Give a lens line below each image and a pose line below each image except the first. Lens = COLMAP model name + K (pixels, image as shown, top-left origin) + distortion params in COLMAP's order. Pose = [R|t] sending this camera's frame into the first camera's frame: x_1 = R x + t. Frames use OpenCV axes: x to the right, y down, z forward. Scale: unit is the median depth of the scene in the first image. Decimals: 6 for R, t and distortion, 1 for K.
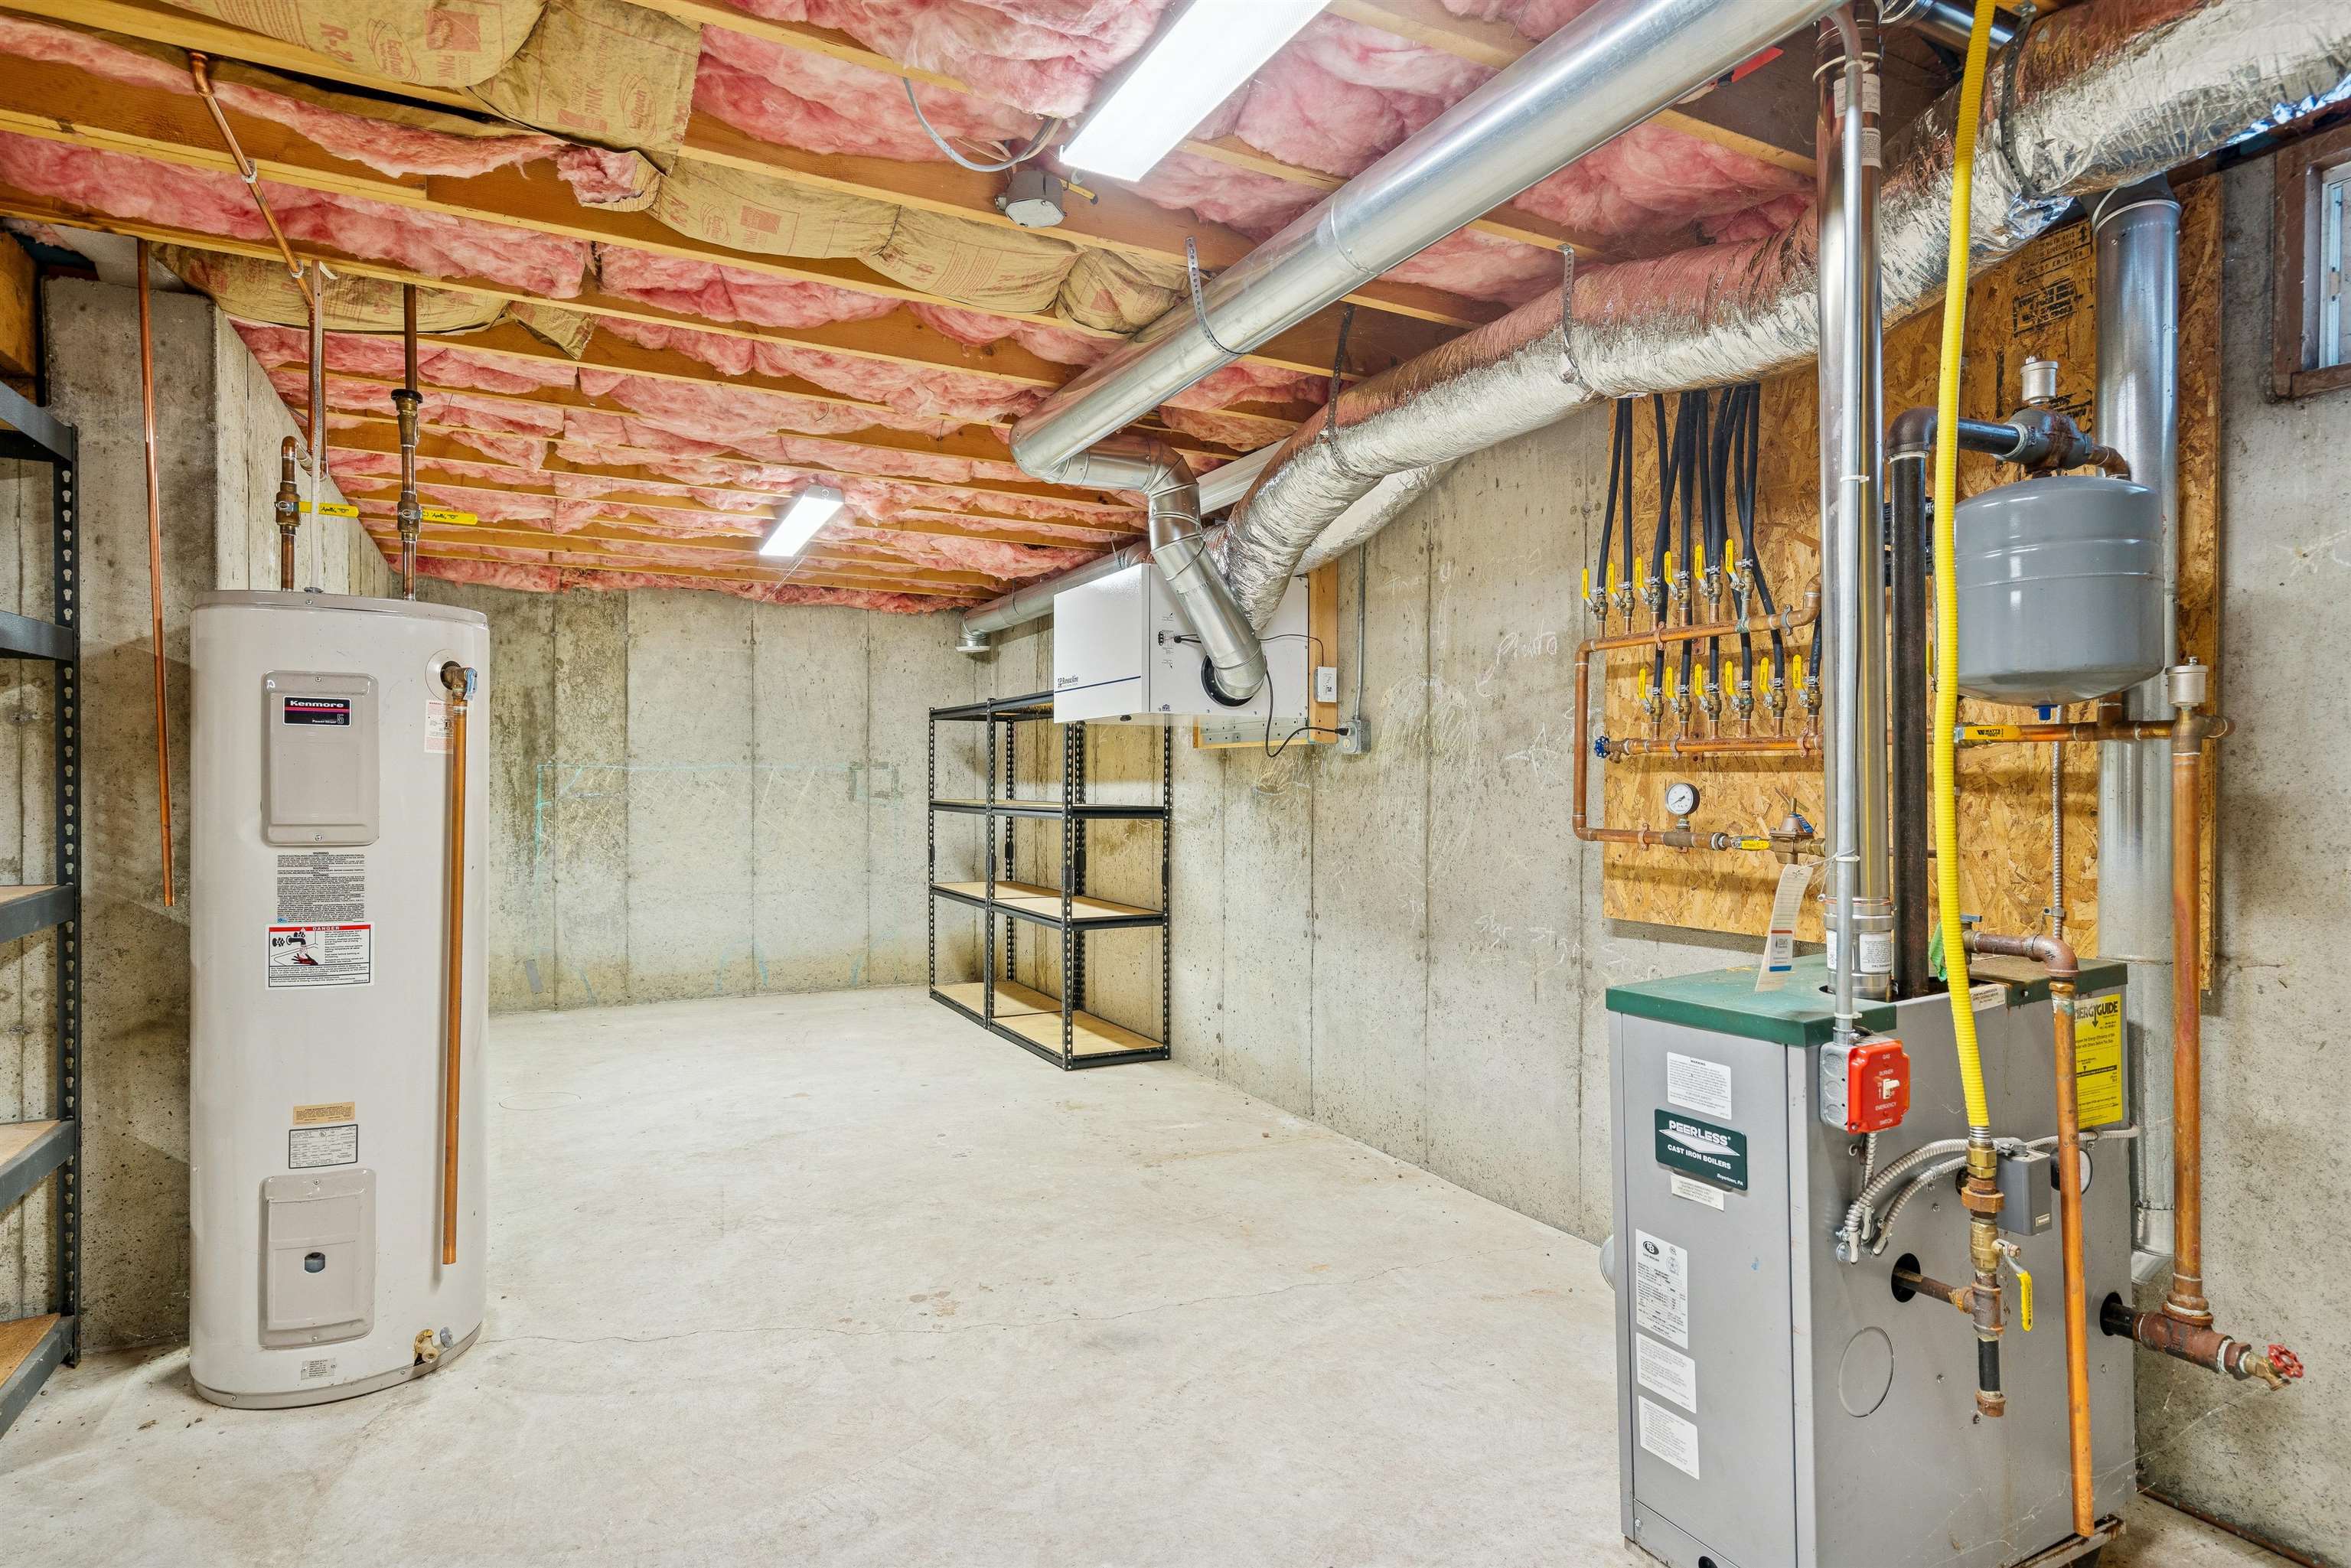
lens RADIAL K [[1220.3, 0, 1175.5], [0, 1220.3, 784.0], [0, 0, 1]] dist [-0.001228, -0.000797]
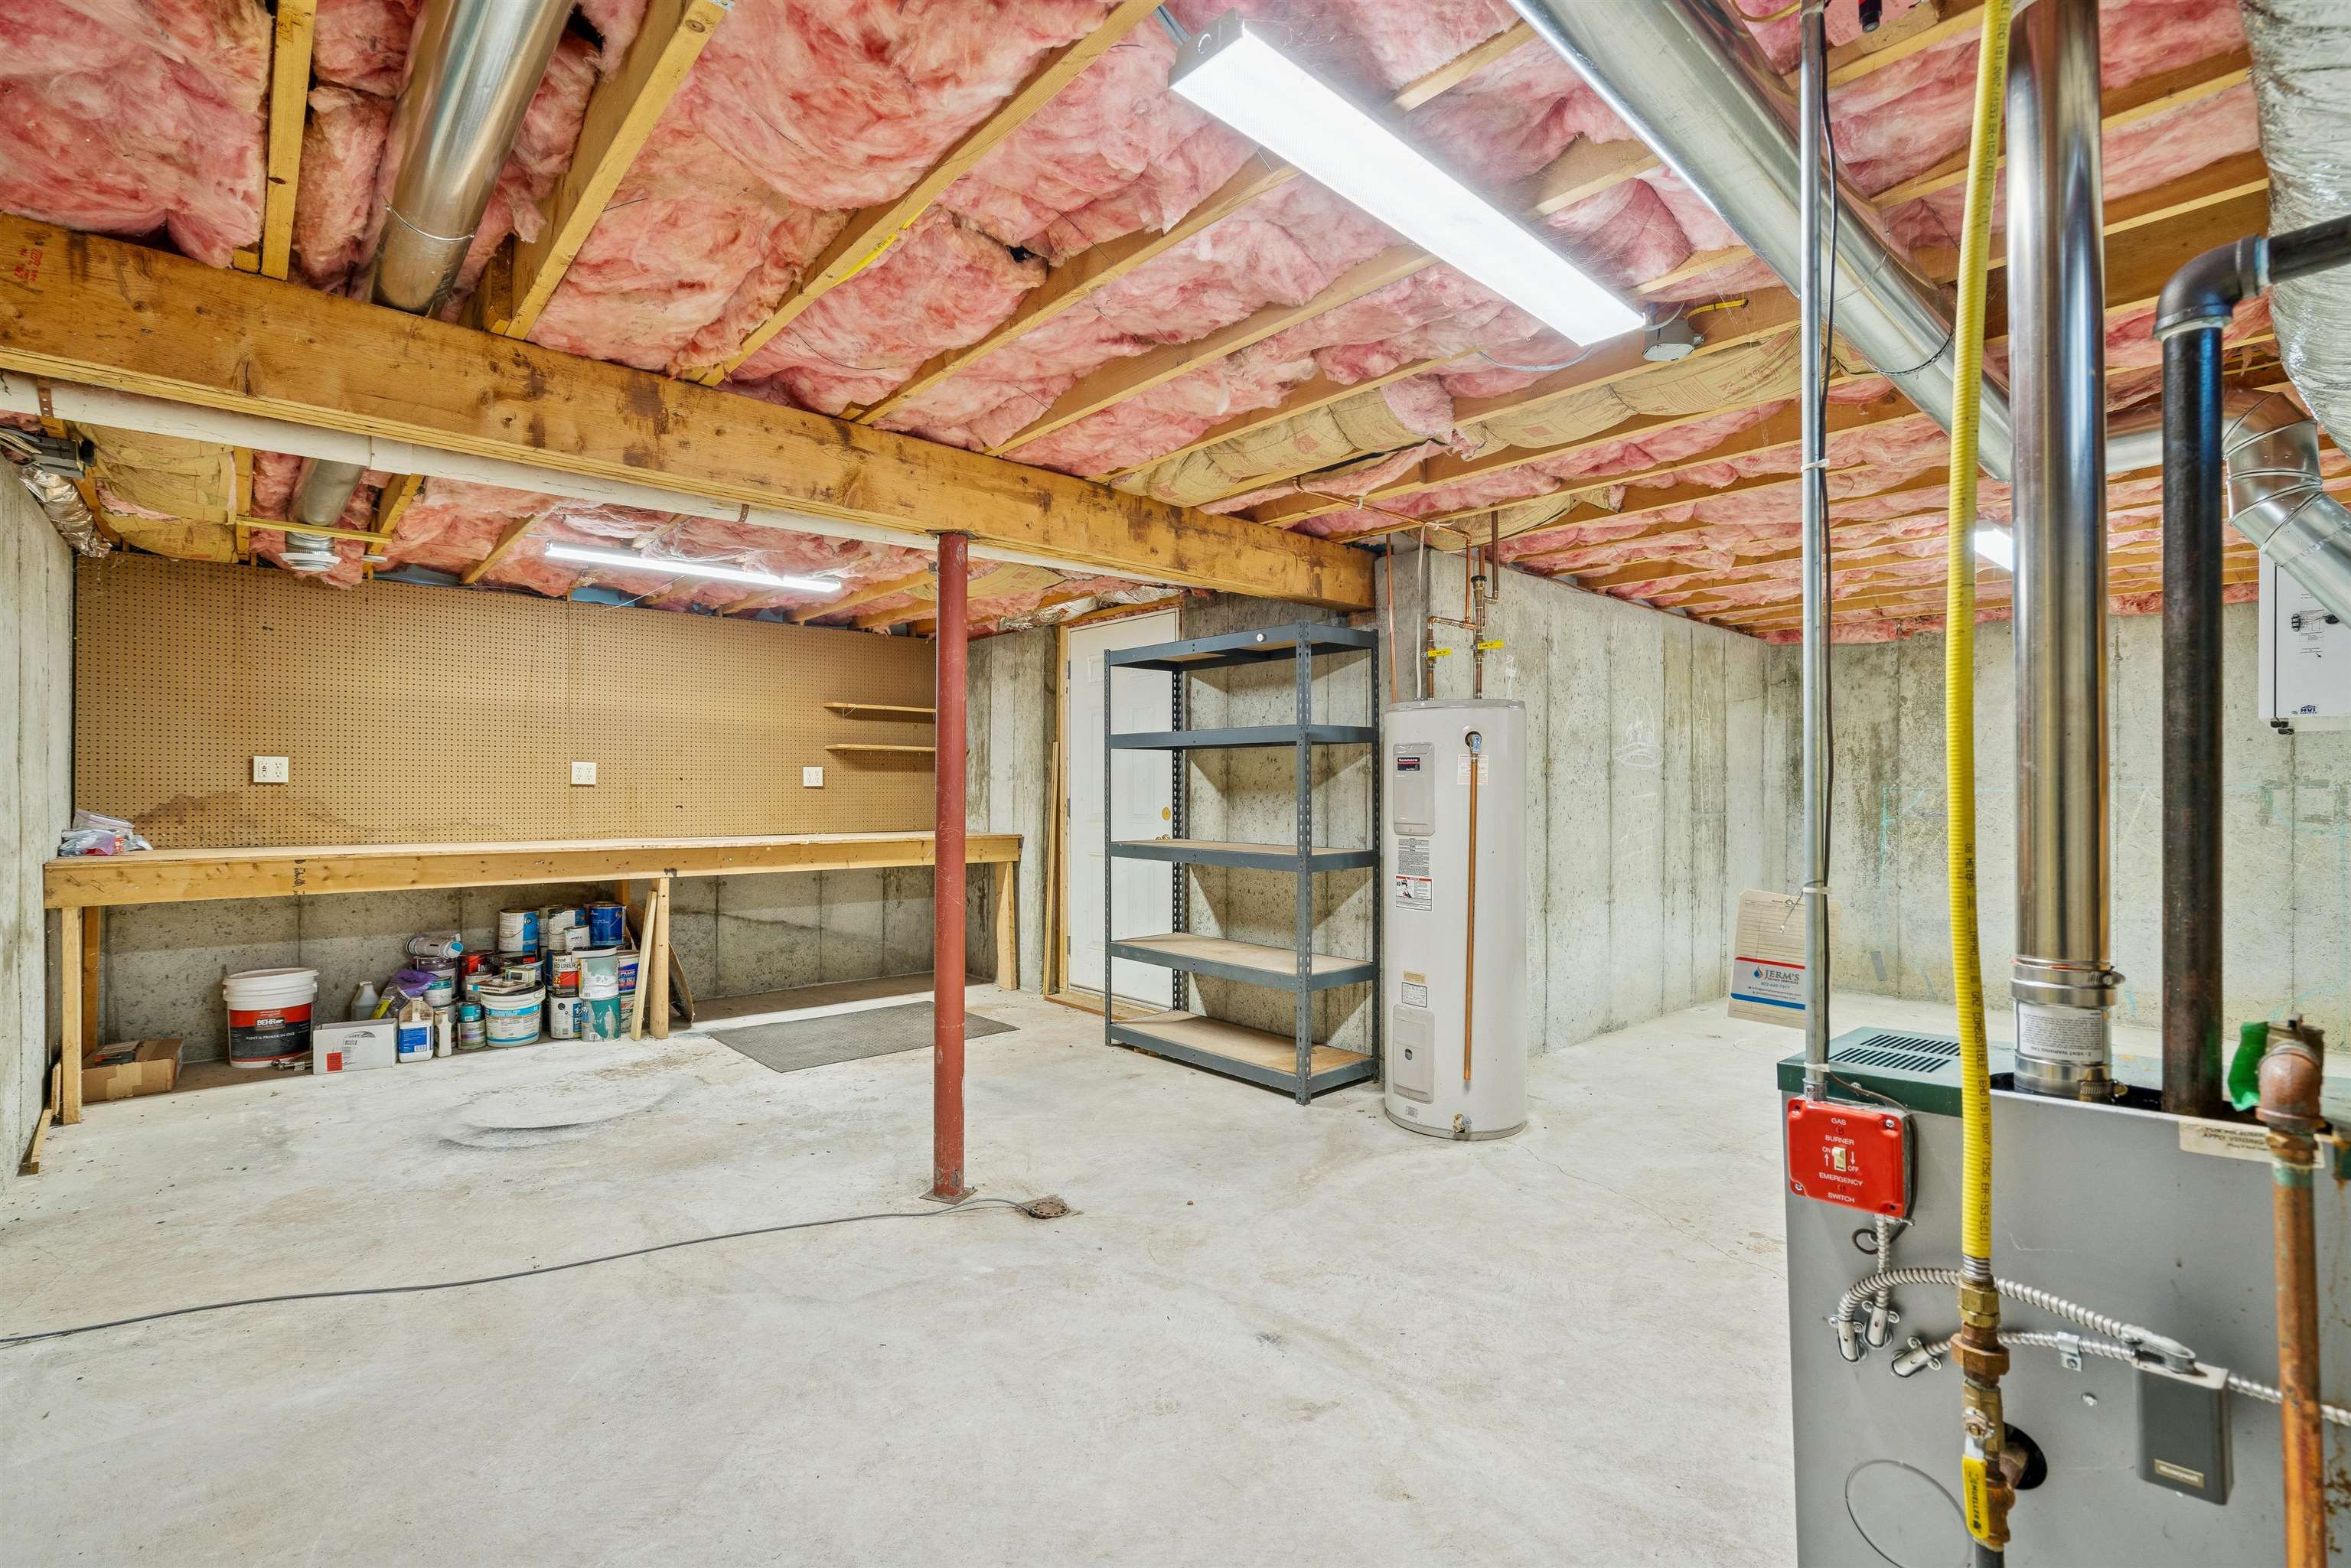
lens RADIAL K [[1039.5, 0, 1175.5], [0, 1039.5, 784.0], [0, 0, 1]] dist [-0.029484, 0.000006]
pose [[0.253360, -0.012430, -0.967292, 0.534754], [-0.005864, 0.999879, -0.014384, -0.001953], [0.967354, 0.009317, 0.253256, 0.165568]]
